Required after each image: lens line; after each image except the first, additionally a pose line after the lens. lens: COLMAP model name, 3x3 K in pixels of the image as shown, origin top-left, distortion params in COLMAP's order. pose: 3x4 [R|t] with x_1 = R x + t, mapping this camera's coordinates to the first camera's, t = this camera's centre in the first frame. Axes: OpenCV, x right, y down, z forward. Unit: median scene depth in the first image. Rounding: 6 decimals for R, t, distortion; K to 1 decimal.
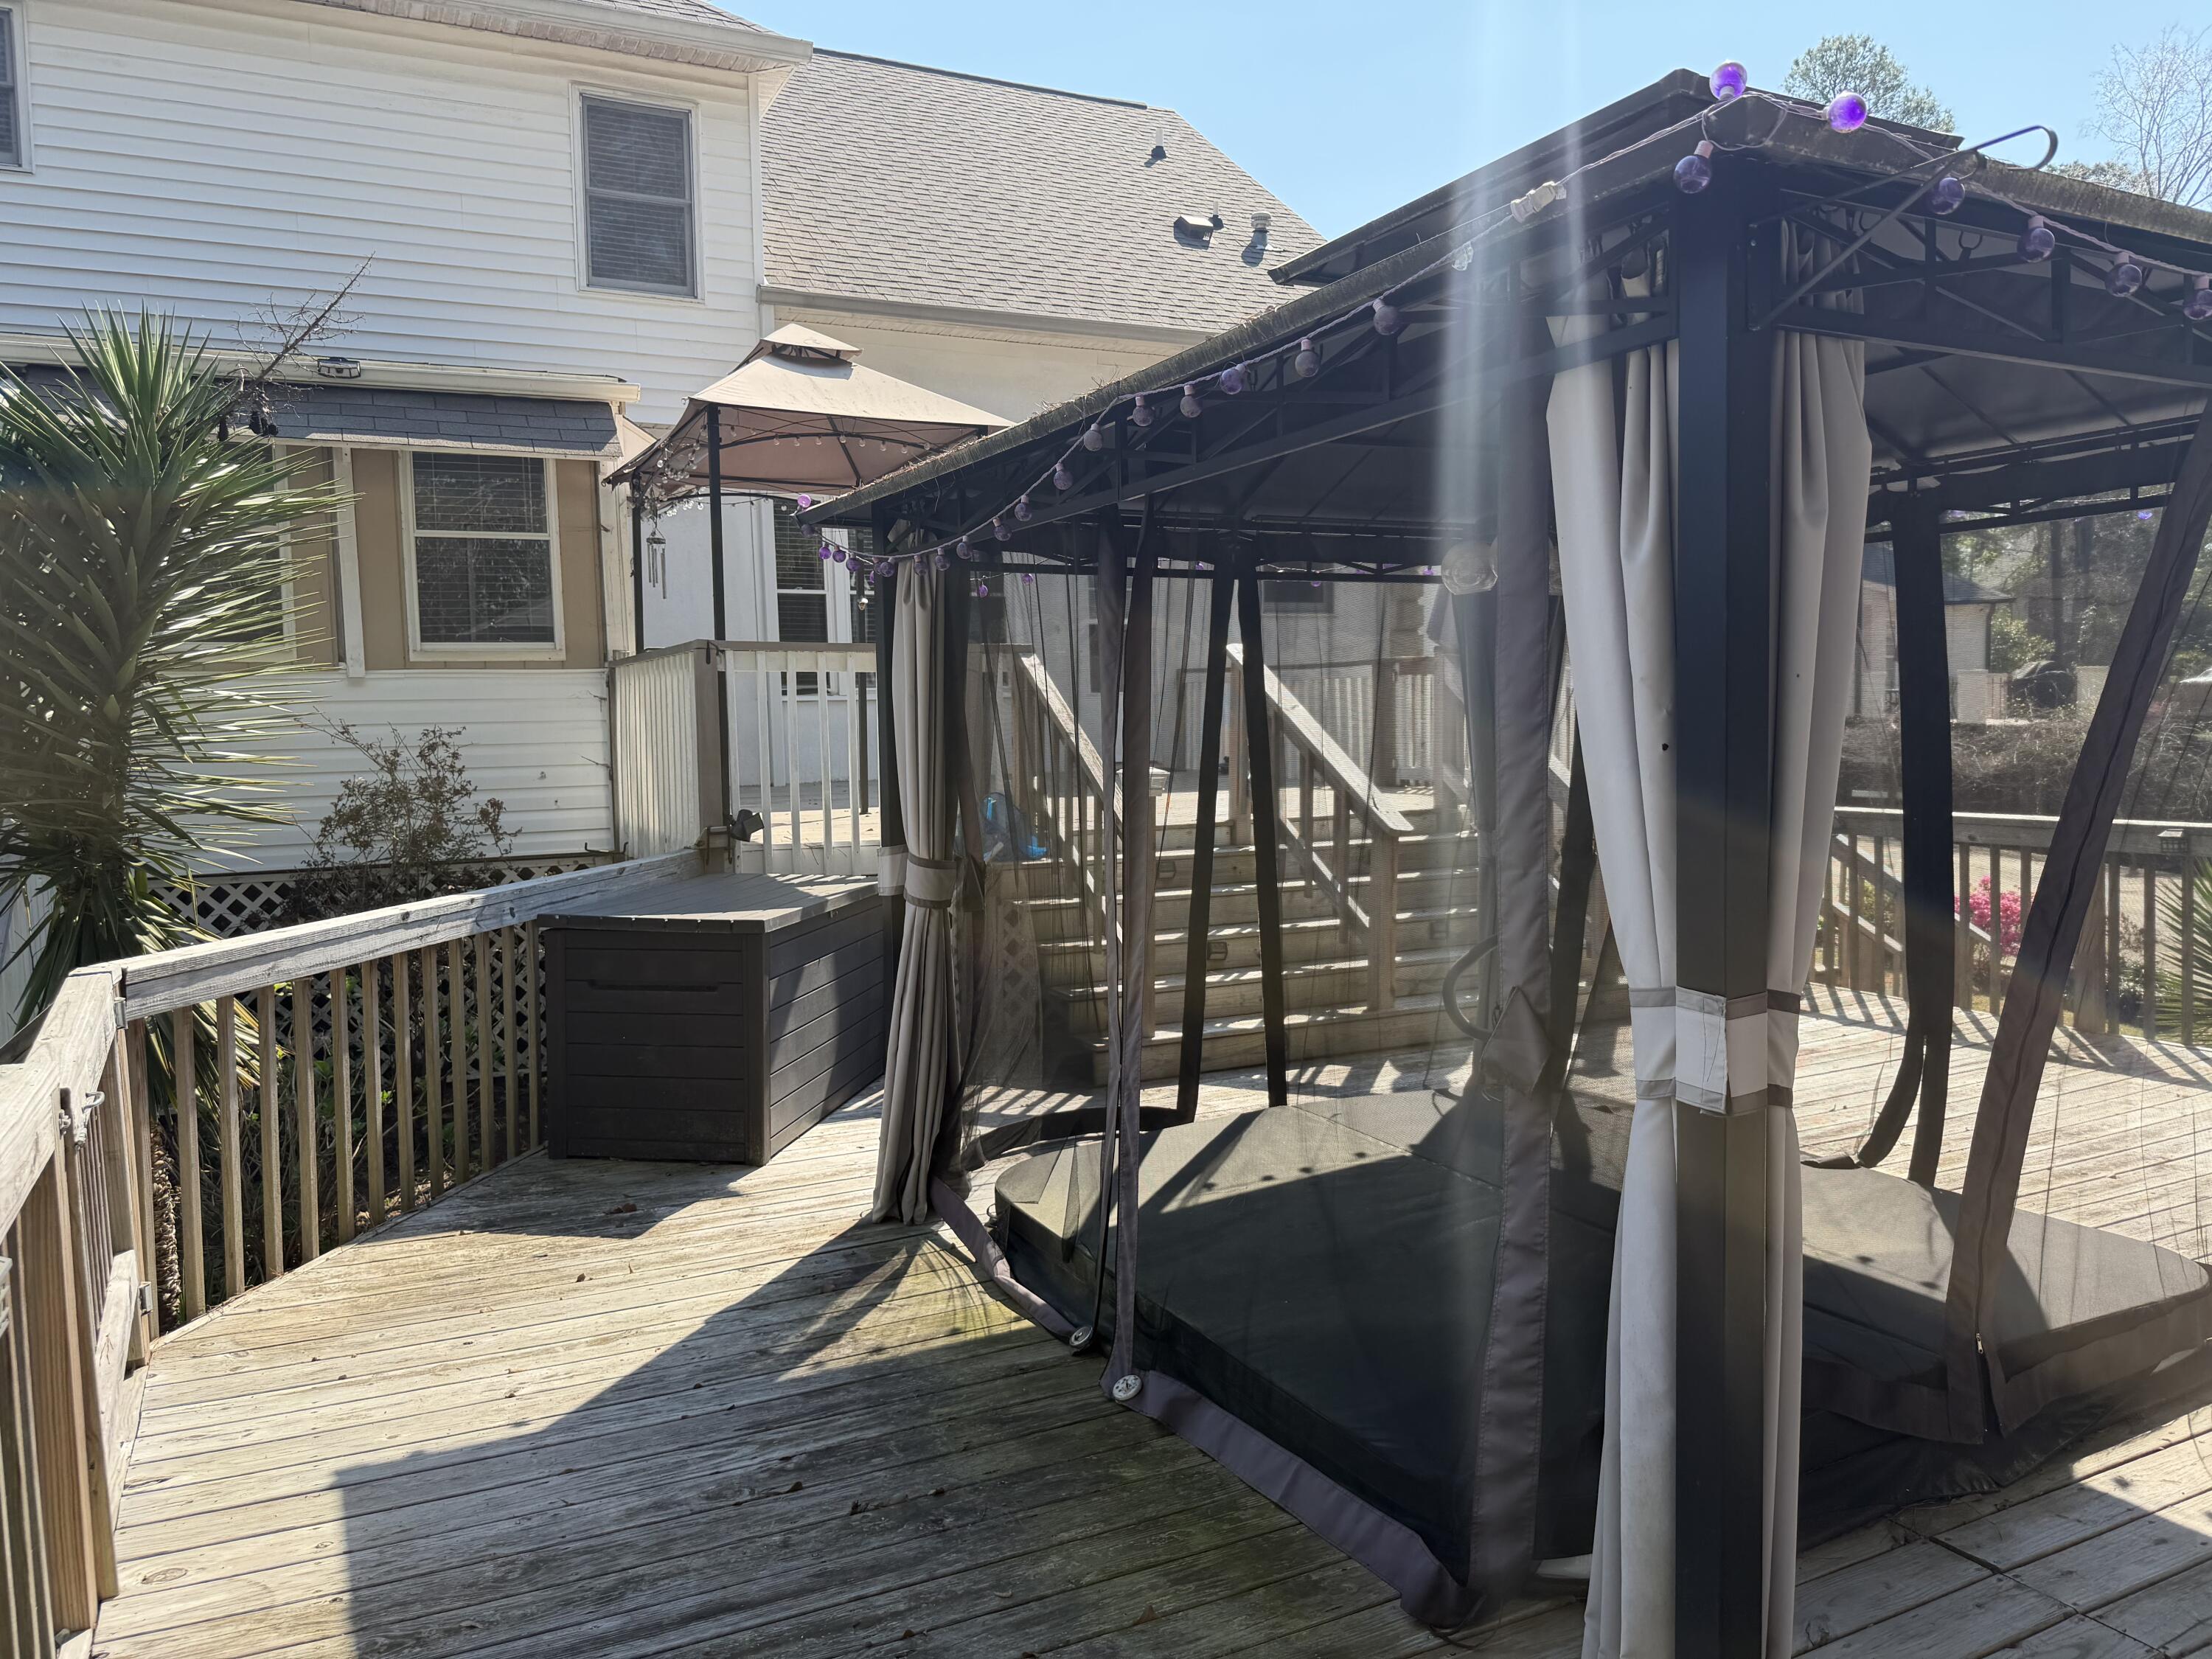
lens RADIAL K [[1540.1, 0, 1103.6], [0, 1540.1, 853.8], [0, 0, 1]] dist [0.002351, -0.003396]
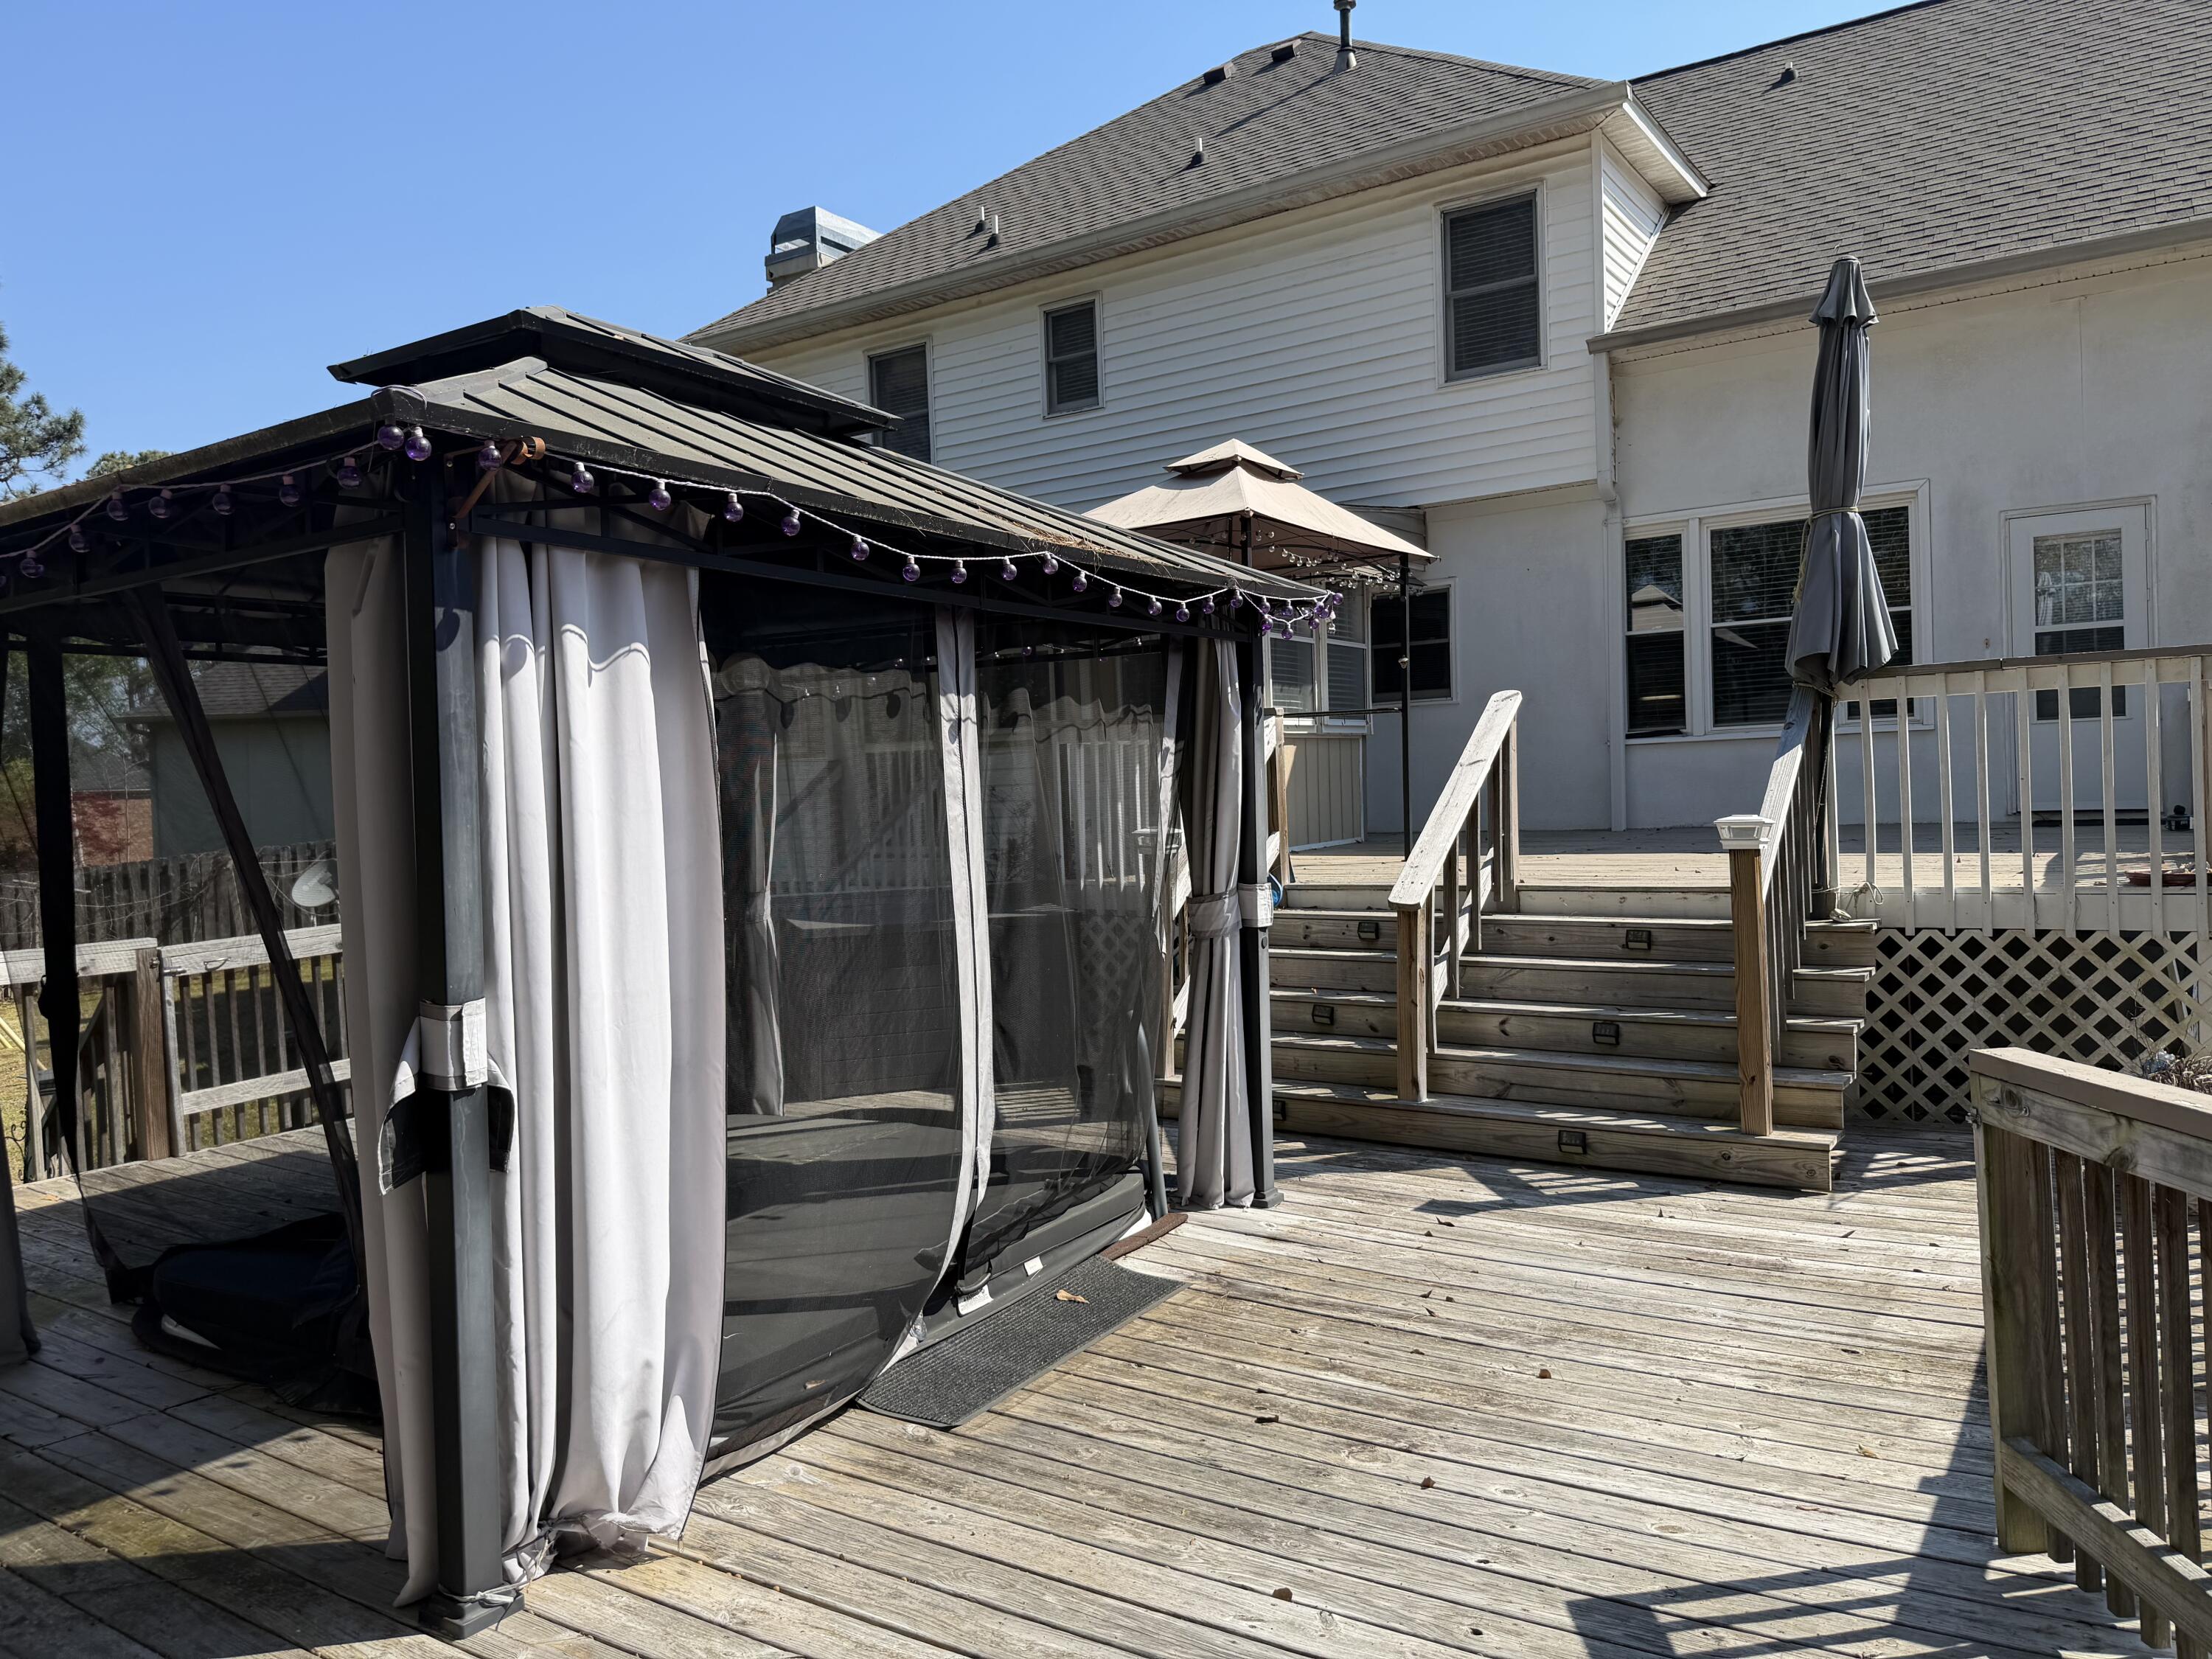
lens RADIAL K [[1538.3, 0, 1095.0], [0, 1538.3, 830.4], [0, 0, 1]] dist [0.099823, -0.154485]
pose [[0.505046, 0.024131, -0.862755, 0.766834], [-0.052956, 0.998592, -0.003069, -0.039063], [0.861466, 0.047238, 0.505613, 0.335503]]
